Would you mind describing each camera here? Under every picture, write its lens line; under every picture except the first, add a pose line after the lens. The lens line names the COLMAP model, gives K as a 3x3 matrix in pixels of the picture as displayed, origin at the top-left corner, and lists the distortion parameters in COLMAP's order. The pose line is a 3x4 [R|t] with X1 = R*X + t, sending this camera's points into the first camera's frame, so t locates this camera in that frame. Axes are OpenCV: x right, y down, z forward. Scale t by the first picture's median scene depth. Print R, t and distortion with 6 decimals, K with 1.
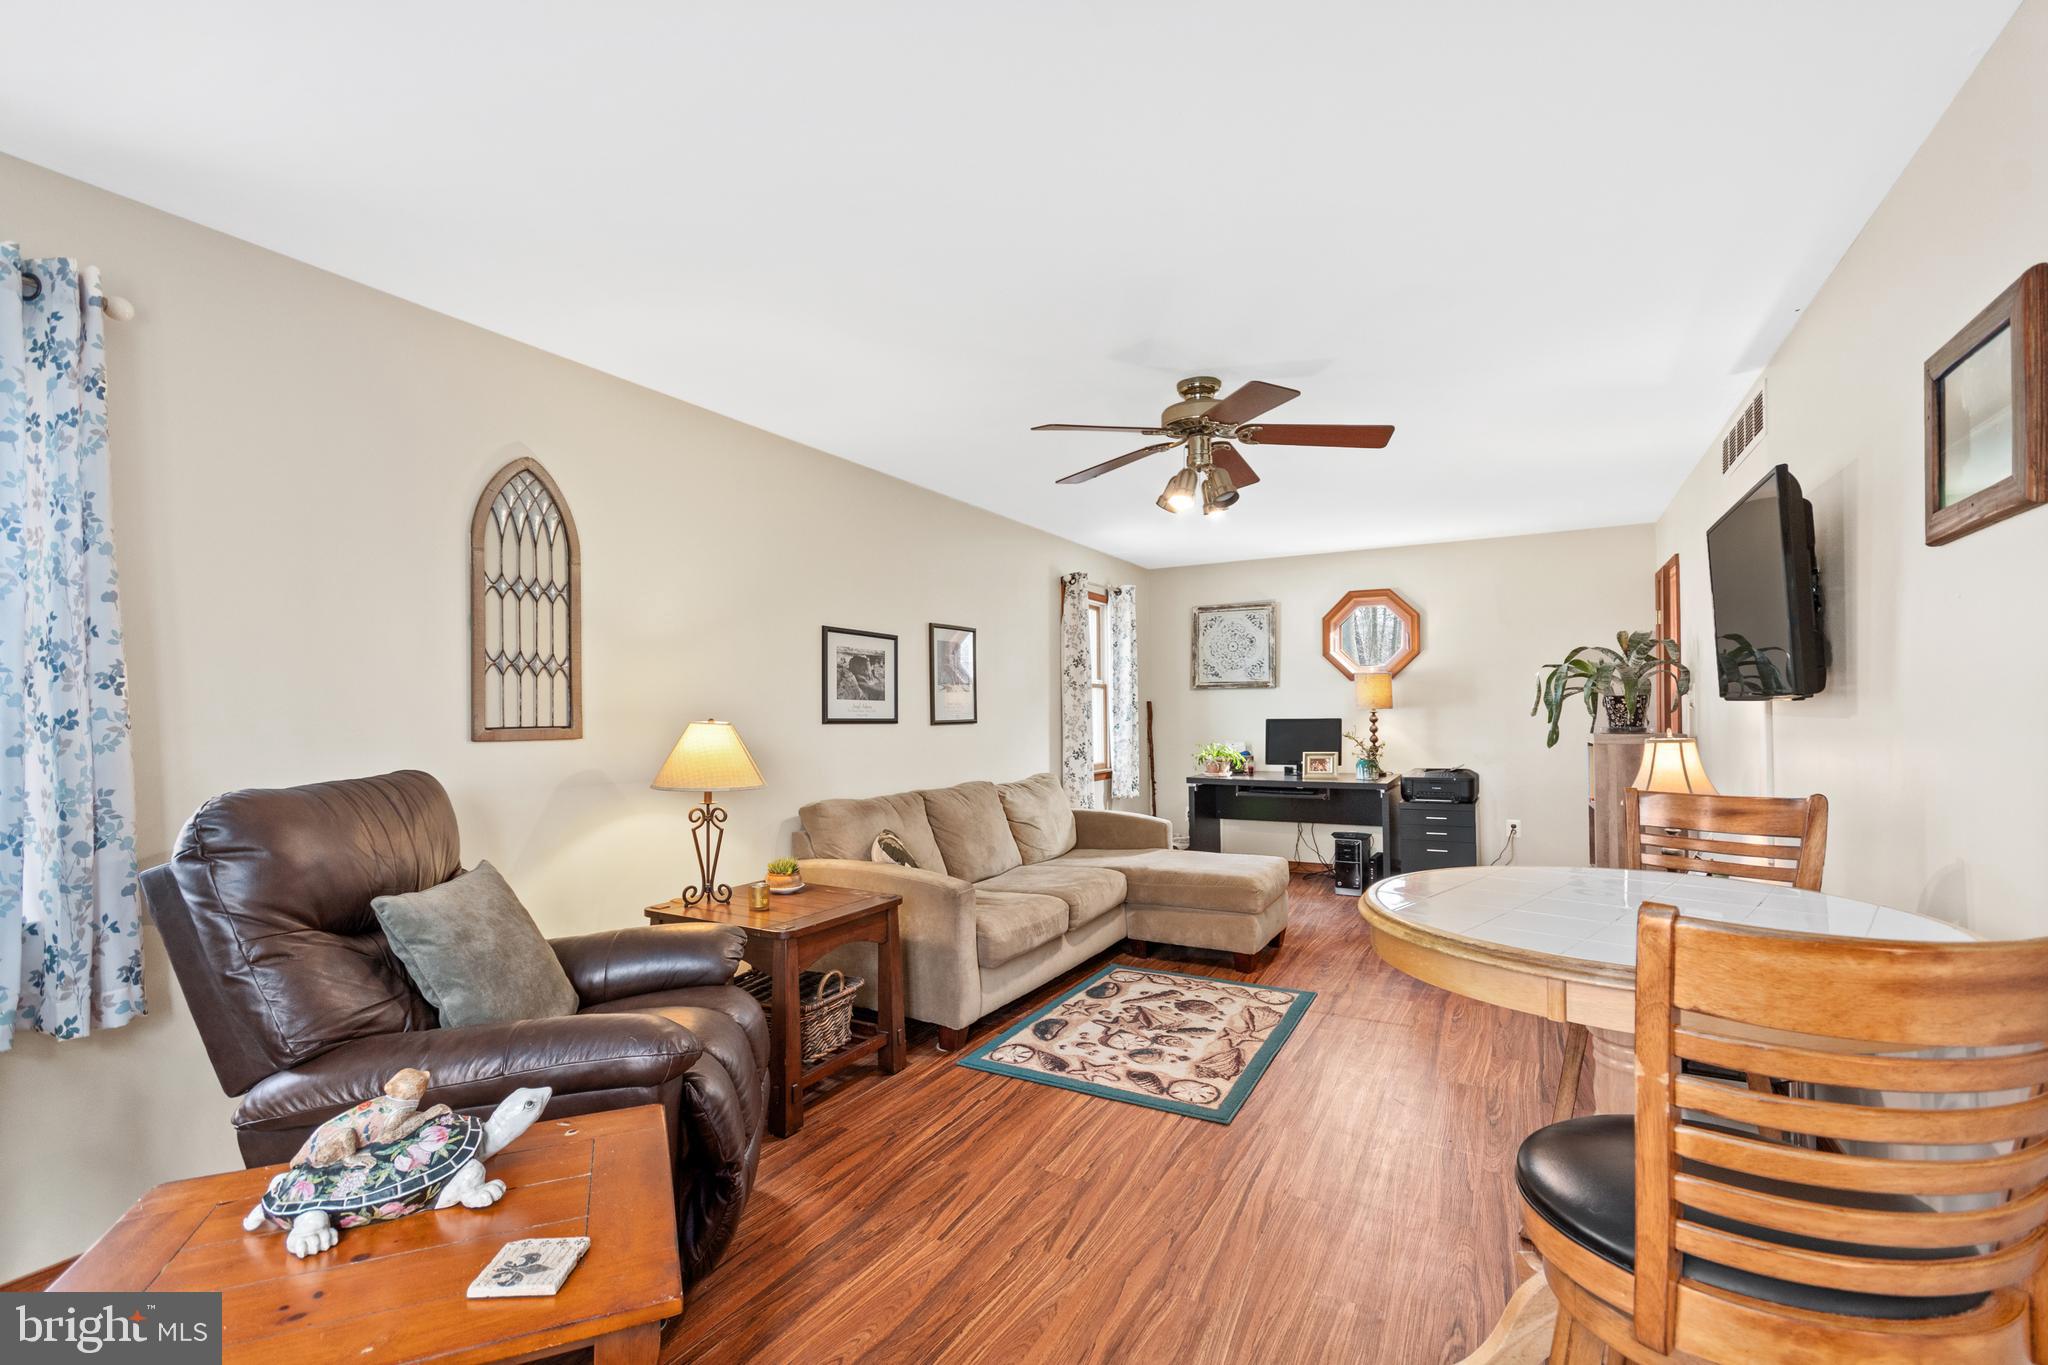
lens RADIAL K [[903.8, 0, 1027.2], [0, 903.8, 697.7], [0, 0, 1]] dist [0.002442, 0.001159]
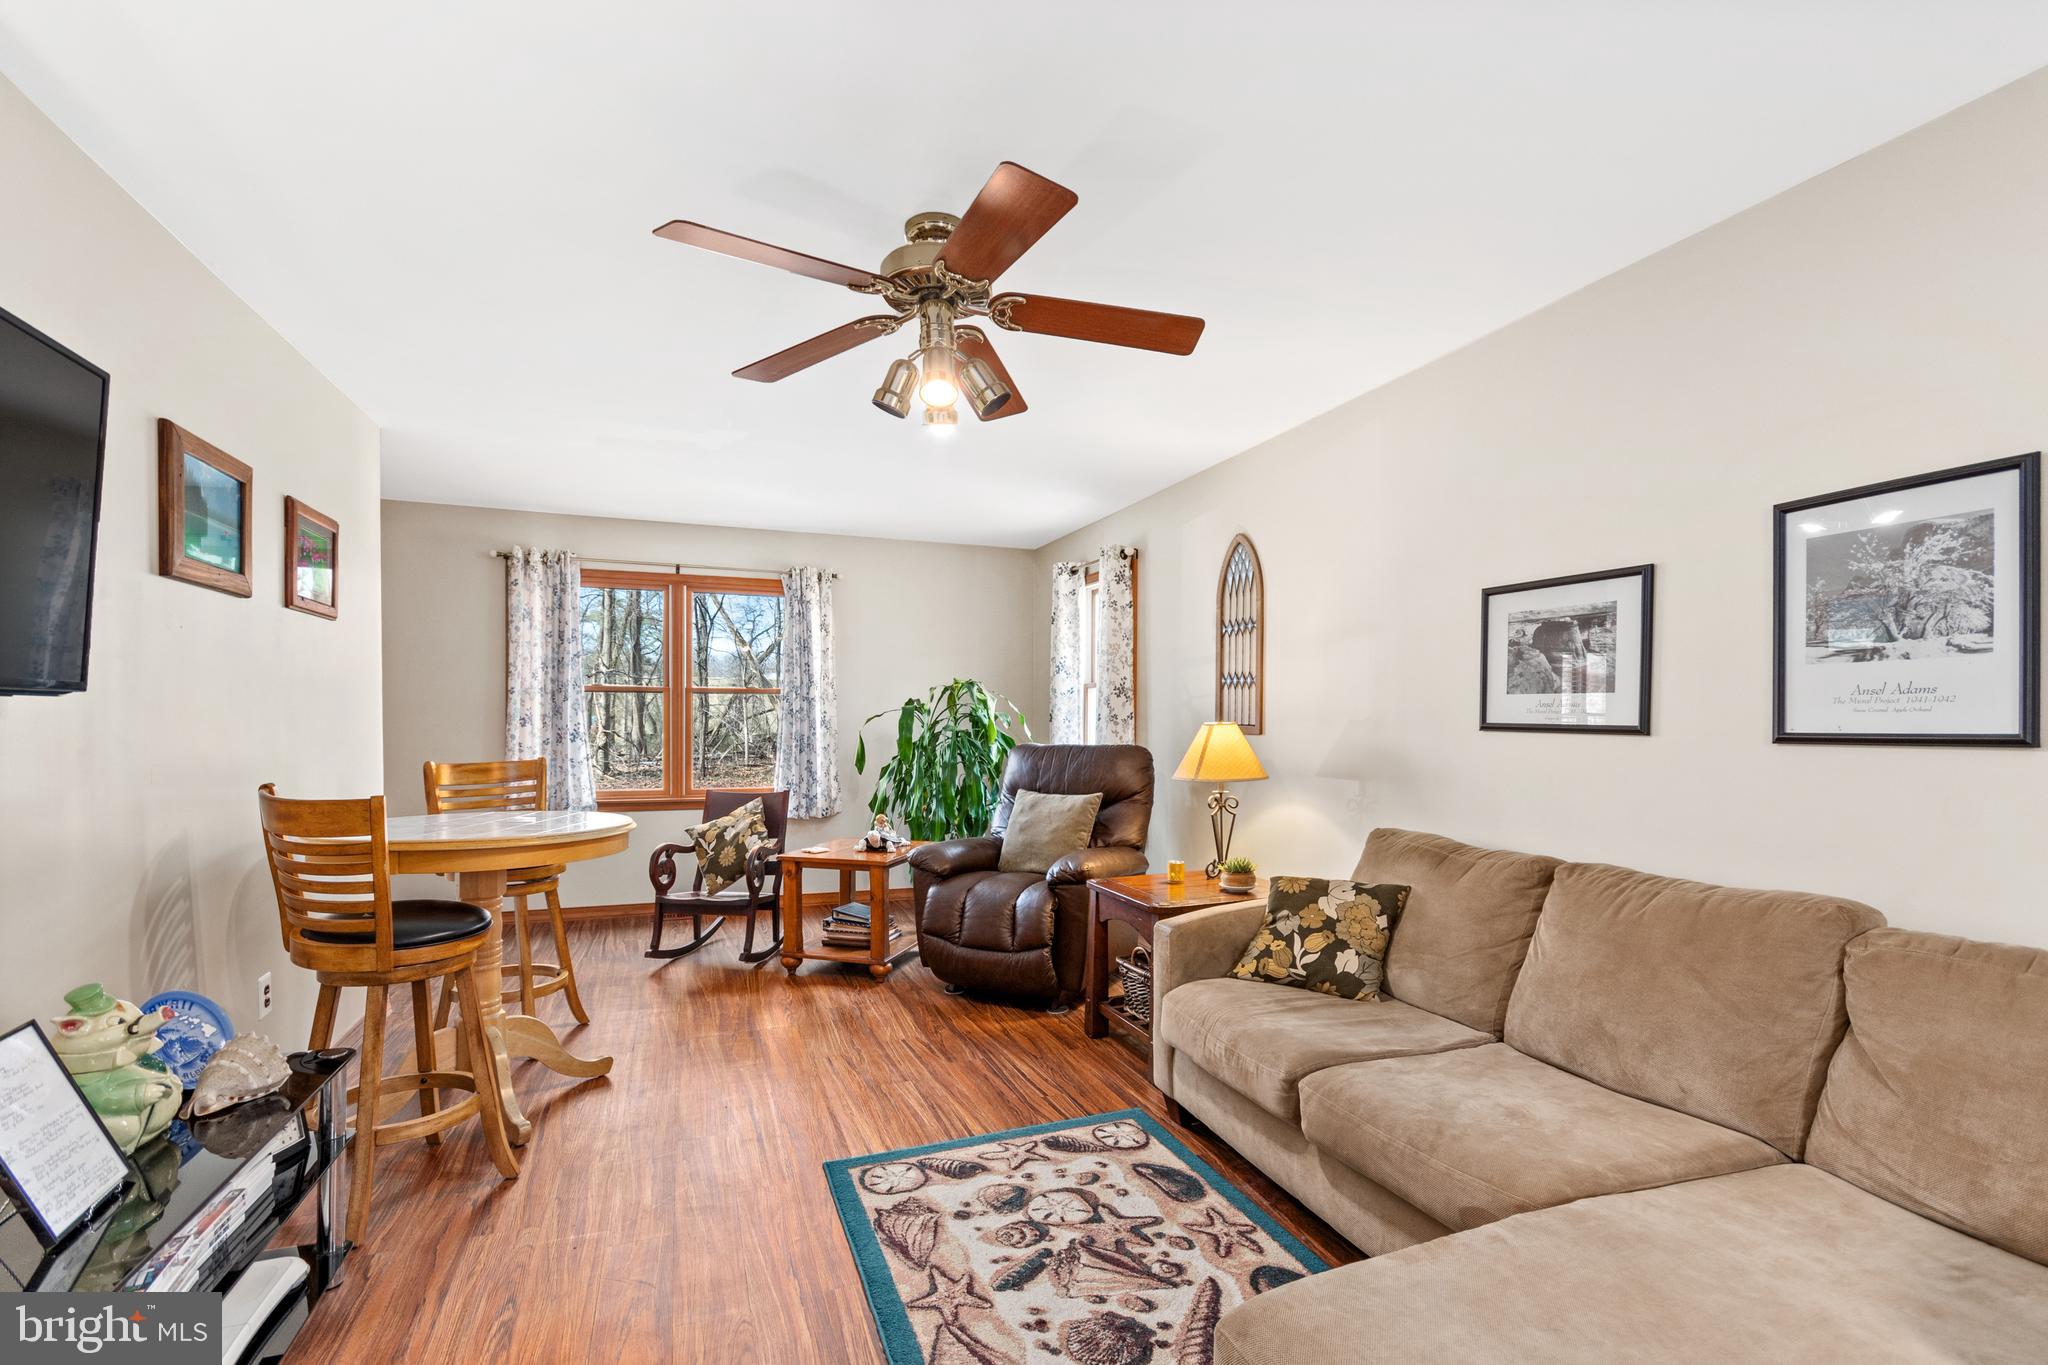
lens RADIAL K [[903.8, 0, 1027.0], [0, 903.8, 704.9], [0, 0, 1]] dist [0.002442, 0.001159]
pose [[-0.643779, -0.007713, -0.765172, 0.622592], [0.013252, 0.999687, -0.021227, 0.022969], [0.765096, -0.023806, -0.643475, 1.380251]]
